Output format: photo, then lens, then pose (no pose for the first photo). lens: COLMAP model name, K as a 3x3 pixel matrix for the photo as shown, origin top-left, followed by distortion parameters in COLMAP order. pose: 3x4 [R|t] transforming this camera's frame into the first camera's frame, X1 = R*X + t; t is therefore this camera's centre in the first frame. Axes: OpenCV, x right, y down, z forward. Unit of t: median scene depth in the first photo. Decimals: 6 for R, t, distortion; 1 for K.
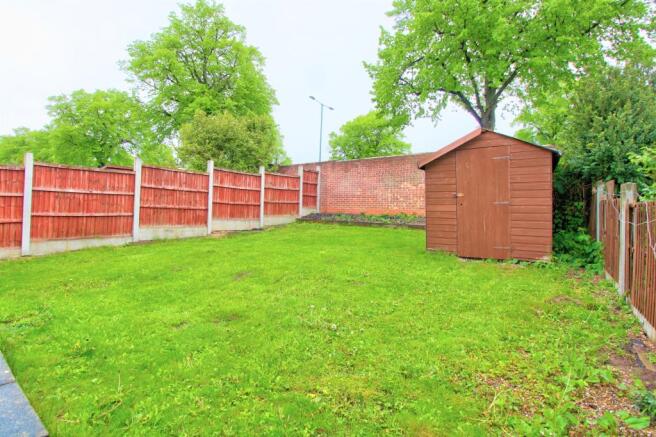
lens RADIAL K [[311.8, 0, 328.2], [0, 311.8, 217.0], [0, 0, 1]] dist [0.002779, -0.024816]
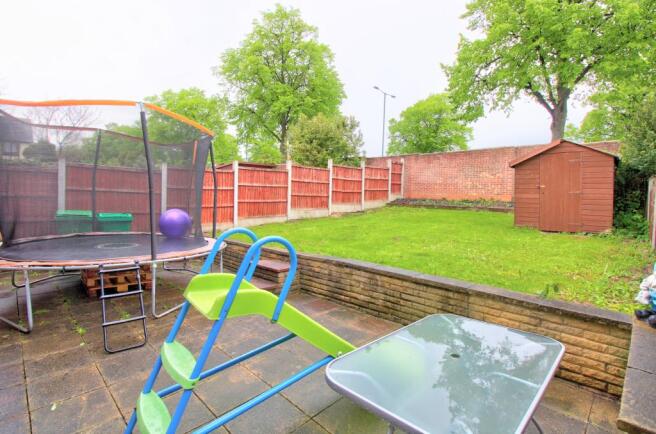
lens RADIAL K [[318.0, 0, 326.5], [0, 318.0, 213.1], [0, 0, 1]] dist [-0.000918, -0.017209]
pose [[0.989315, 0.002449, -0.145775, -0.155089], [0.003124, 0.999273, 0.037986, -0.003900], [0.145762, -0.038035, 0.988588, -0.259823]]
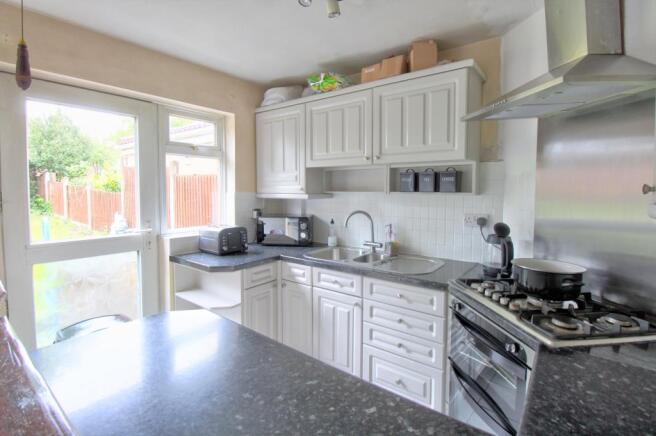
lens RADIAL K [[318.0, 0, 326.5], [0, 318.0, 214.1], [0, 0, 1]] dist [-0.000918, -0.017209]
pose [[0.032454, -0.111224, 0.993265, -0.460228], [-0.004472, 0.993763, 0.111426, -0.029642], [-0.999463, -0.008058, 0.031755, -0.365621]]
